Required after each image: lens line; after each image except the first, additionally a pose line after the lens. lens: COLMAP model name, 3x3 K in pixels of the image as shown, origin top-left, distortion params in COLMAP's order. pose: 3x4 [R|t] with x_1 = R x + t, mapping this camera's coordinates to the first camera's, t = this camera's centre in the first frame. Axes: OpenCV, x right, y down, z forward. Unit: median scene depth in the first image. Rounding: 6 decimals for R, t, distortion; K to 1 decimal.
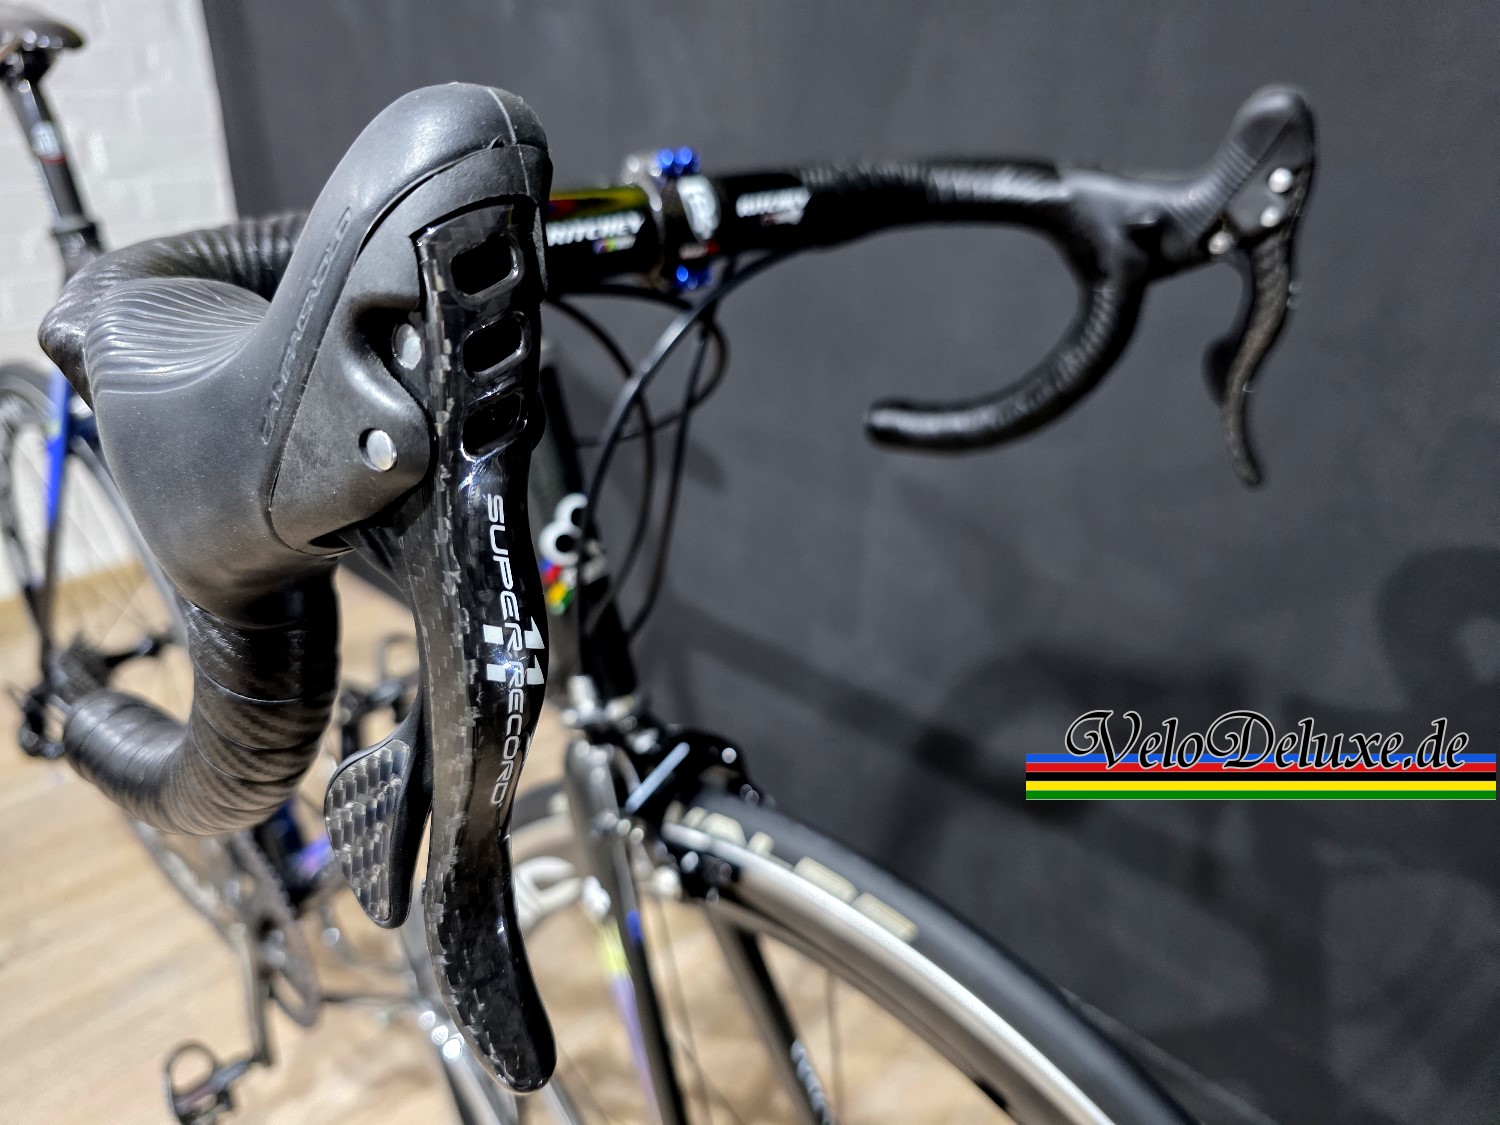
lens RADIAL K [[1055.4, 0, 739.5], [0, 1055.4, 564.8], [0, 0, 1]] dist [-0.003600, -0.007373]
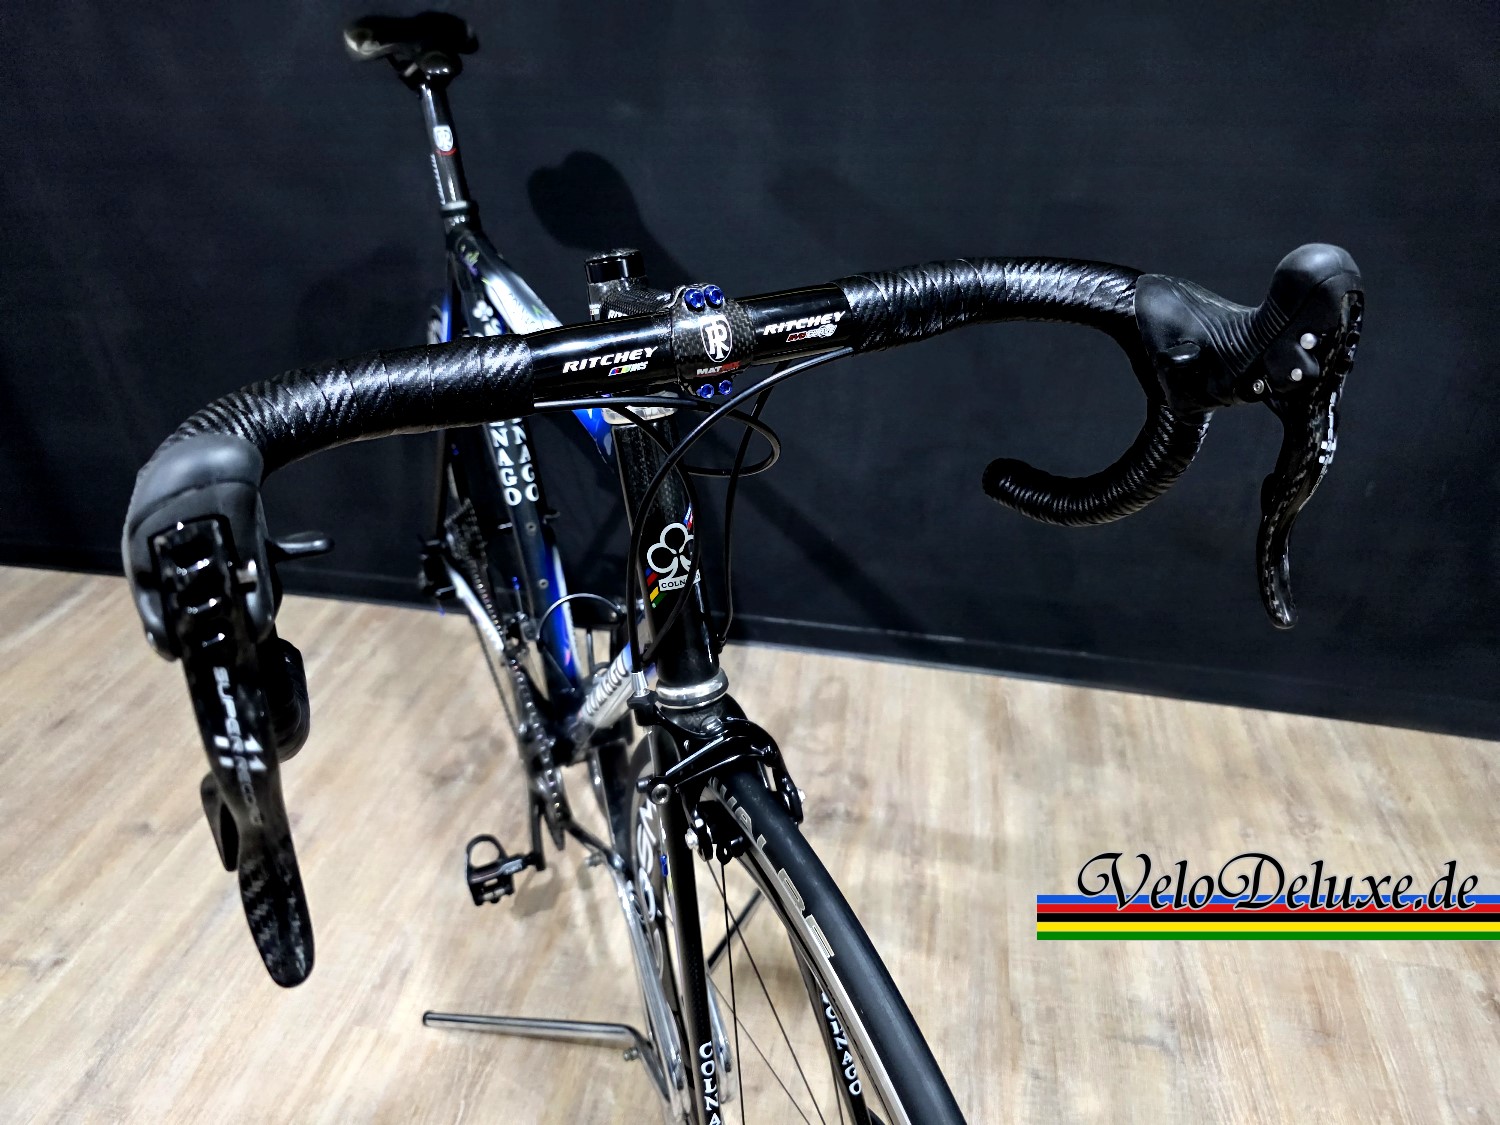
lens RADIAL K [[1027.5, 0, 766.5], [0, 1027.5, 554.9], [0, 0, 1]] dist [0.028819, -0.000322]
pose [[0.916398, 0.179350, -0.357839, 0.487595], [-0.142940, 0.981683, 0.125964, -0.246930], [0.373876, -0.064284, 0.925248, -0.094755]]
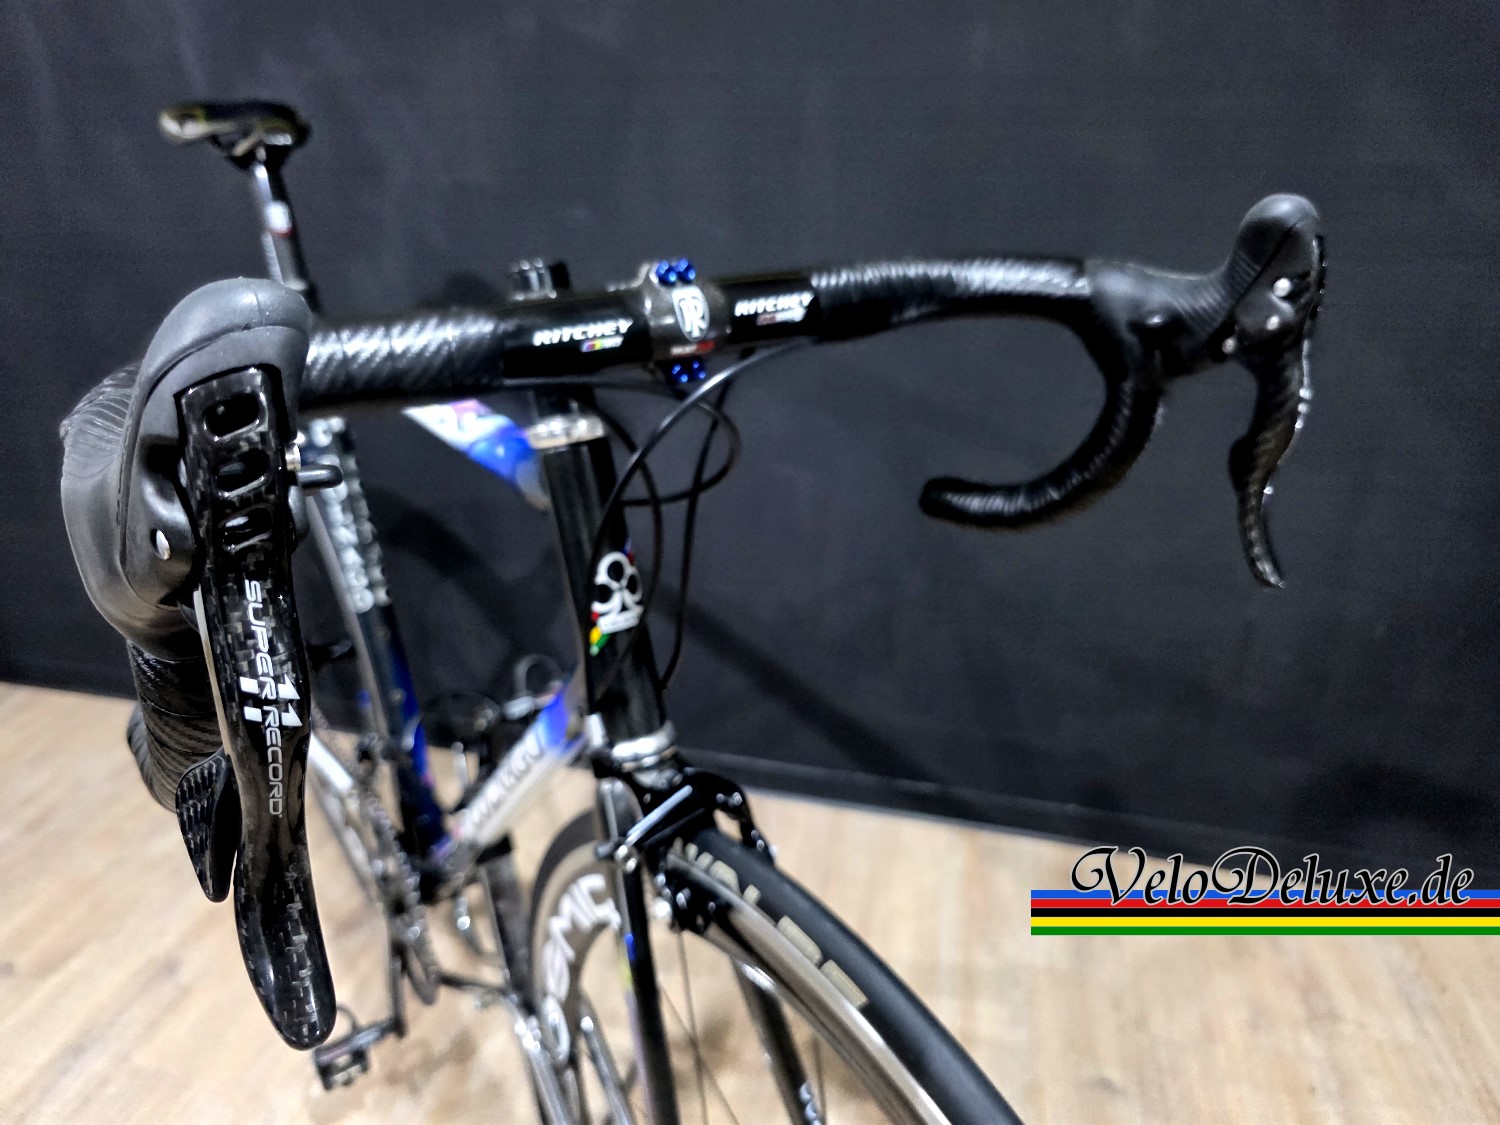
lens RADIAL K [[1042.5, 0, 753.2], [0, 1042.5, 559.7], [0, 0, 1]] dist [0.040209, -0.069484]
pose [[0.976826, 0.068555, -0.202758, 0.273683], [-0.076490, 0.996571, -0.031553, -0.041712], [0.199900, 0.046330, 0.978720, -0.071914]]
